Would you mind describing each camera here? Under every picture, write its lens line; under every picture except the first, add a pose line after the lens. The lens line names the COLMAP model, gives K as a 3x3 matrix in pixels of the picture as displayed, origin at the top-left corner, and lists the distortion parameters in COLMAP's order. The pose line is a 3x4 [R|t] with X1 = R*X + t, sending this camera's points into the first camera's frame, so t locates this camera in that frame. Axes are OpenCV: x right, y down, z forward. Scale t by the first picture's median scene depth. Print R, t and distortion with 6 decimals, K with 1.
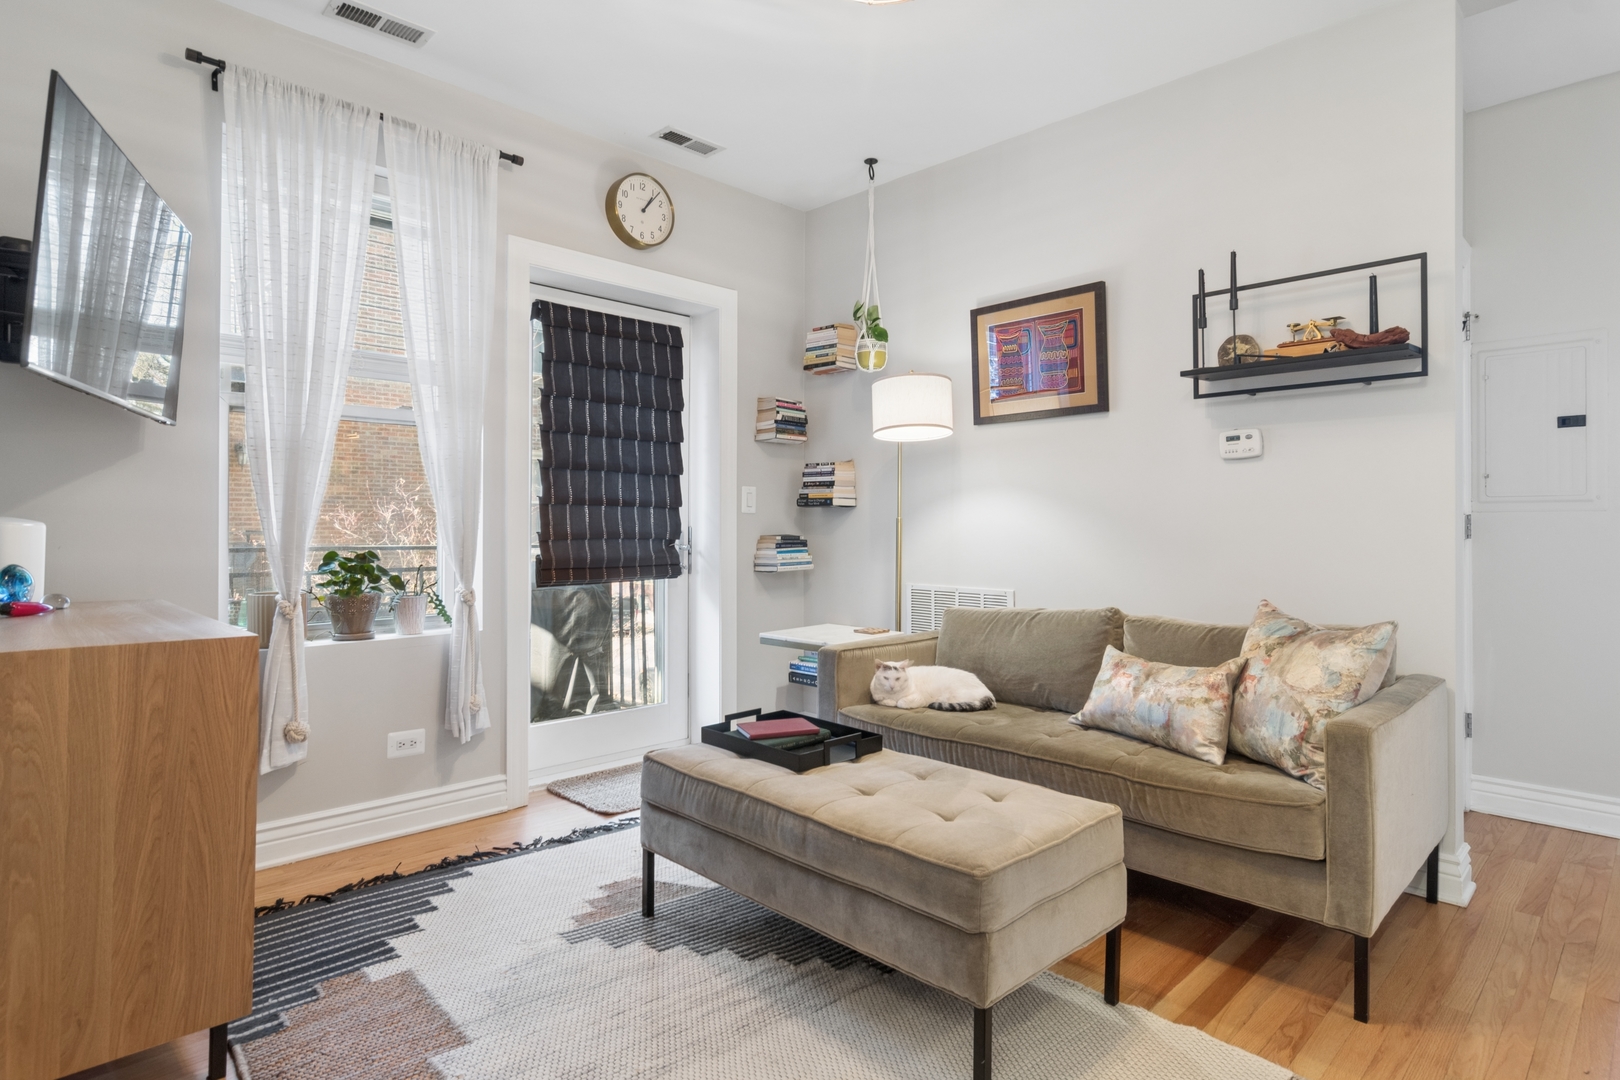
lens RADIAL K [[866.7, 0, 797.0], [0, 866.7, 521.6], [0, 0, 1]] dist [0.001993, -0.000614]
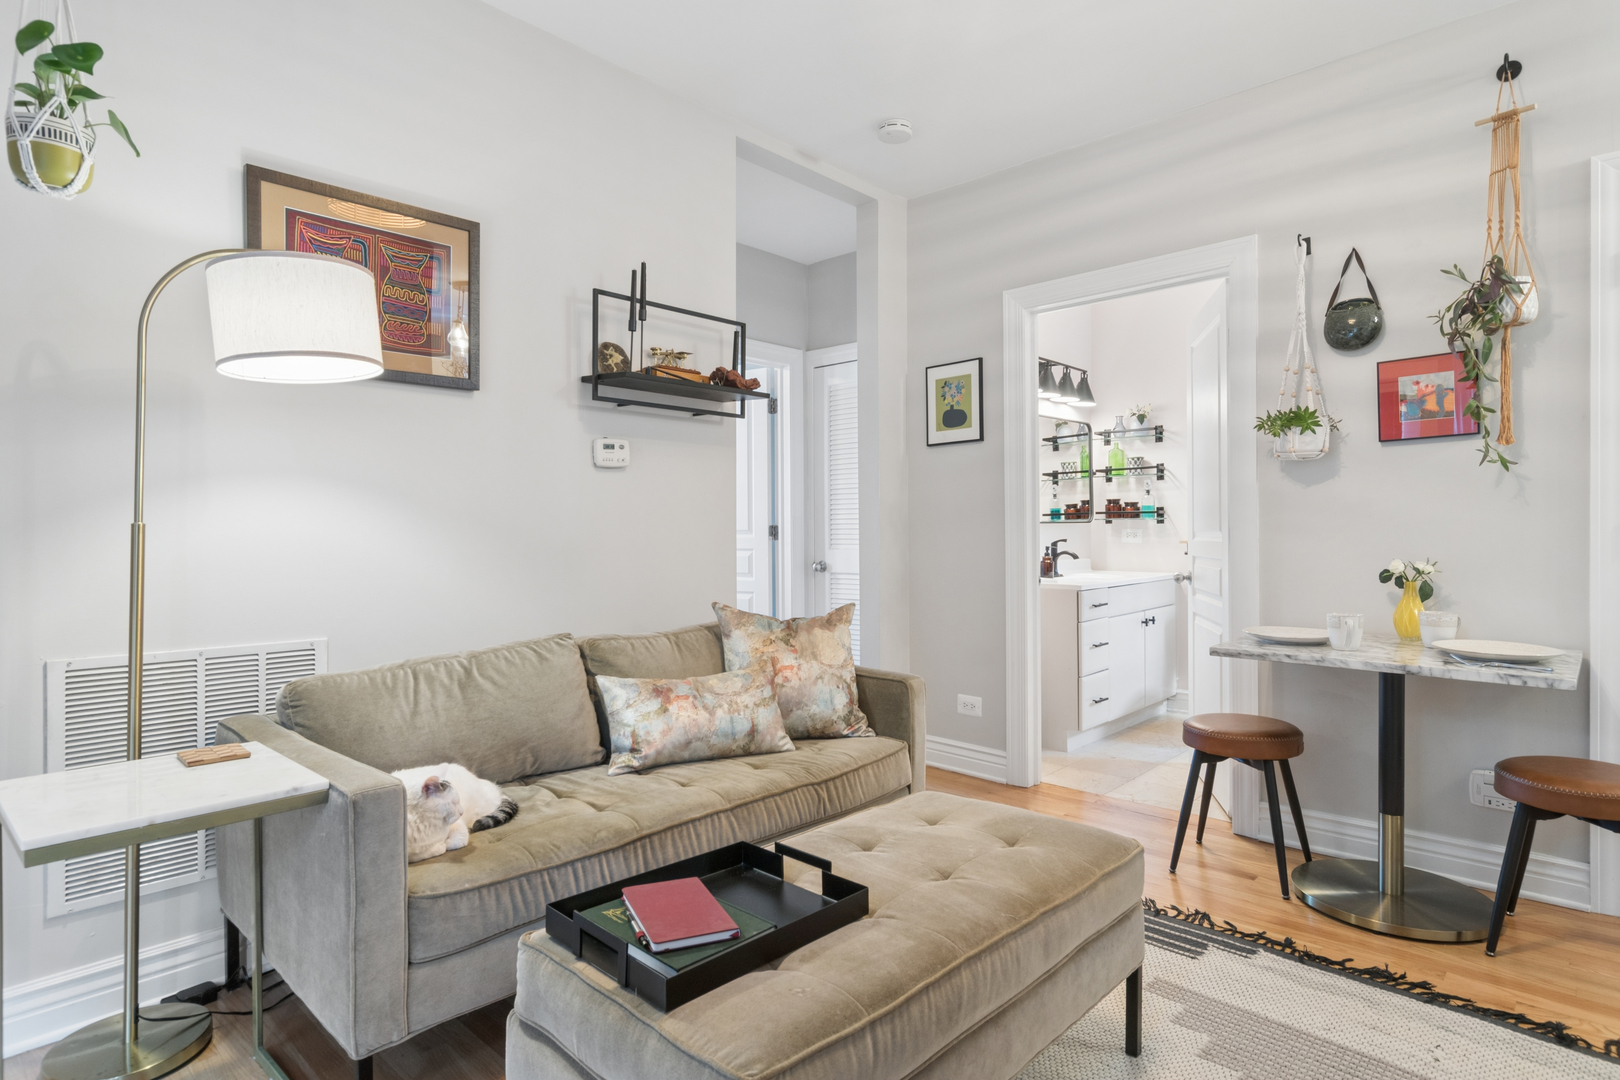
lens RADIAL K [[865.4, 0, 785.7], [0, 865.4, 537.3], [0, 0, 1]] dist [-0.000771, 0.001991]
pose [[-0.030028, -0.003622, 0.999542, -0.472984], [0.001644, 0.999992, 0.003673, 0.003975], [-0.999548, 0.001754, -0.030022, 0.803805]]
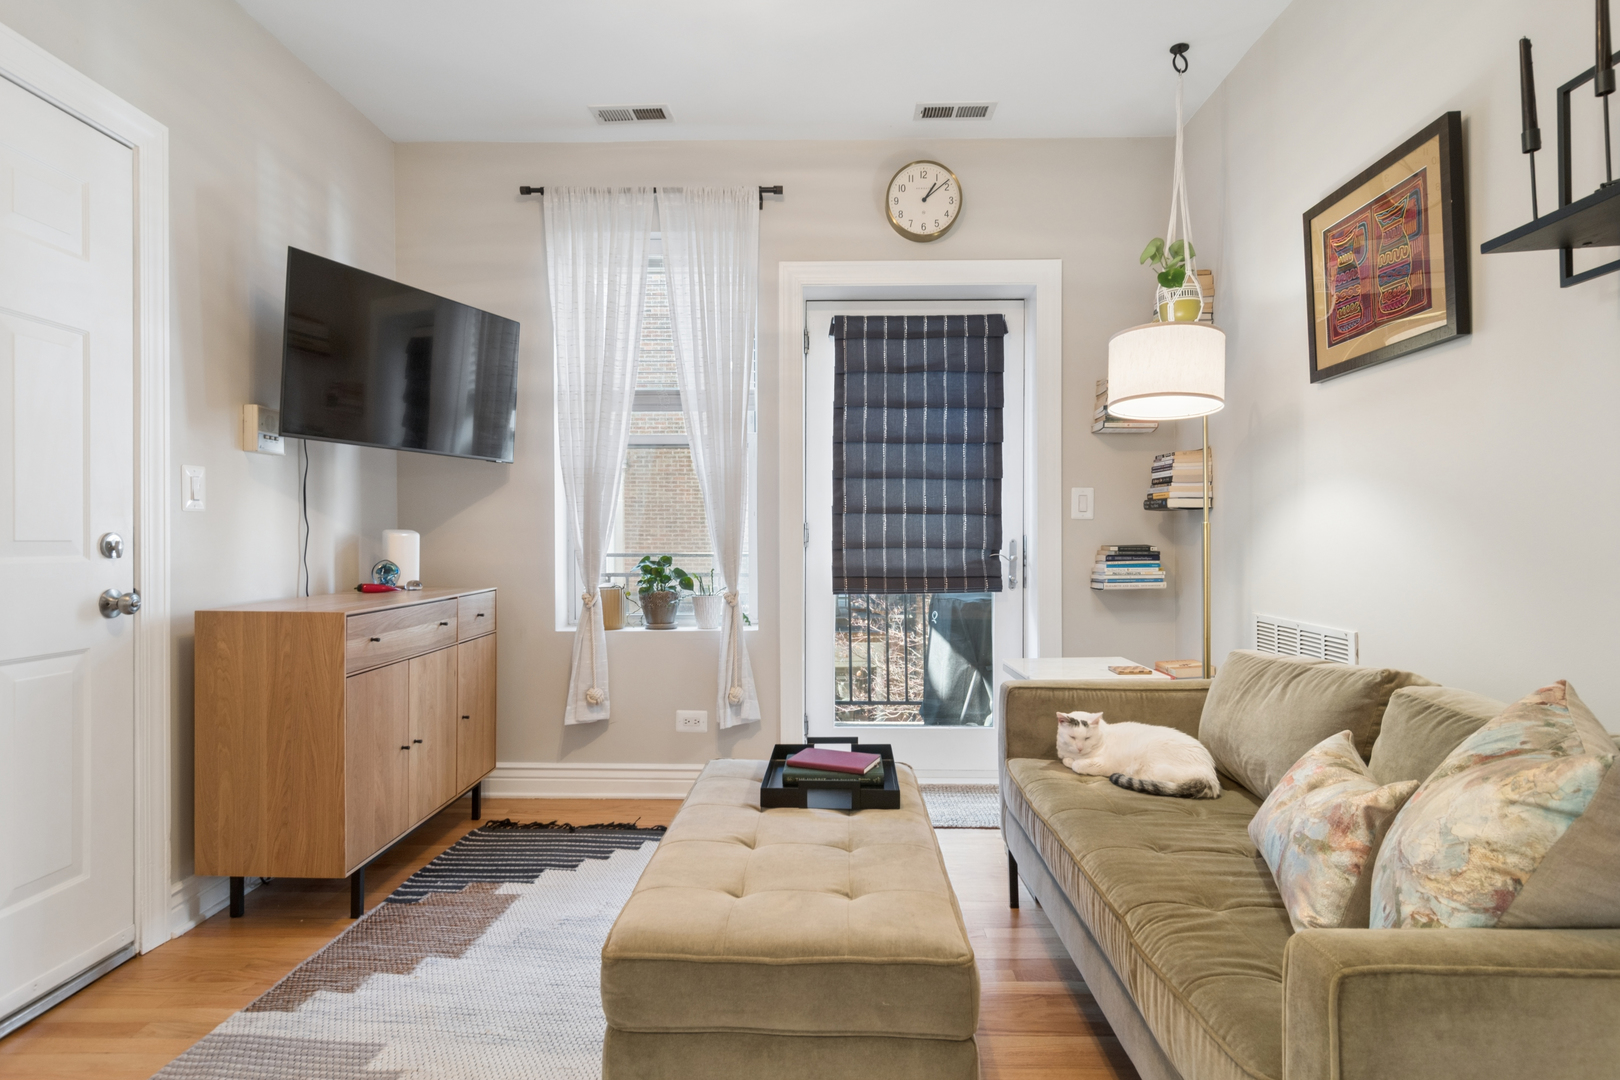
lens RADIAL K [[865.1, 0, 811.8], [0, 865.1, 544.0], [0, 0, 1]] dist [-0.003098, 0.001348]
pose [[0.703206, 0.004372, -0.710973, 0.501283], [0.005345, 0.999920, 0.011435, 0.004898], [0.710966, -0.011842, 0.703126, 0.305979]]
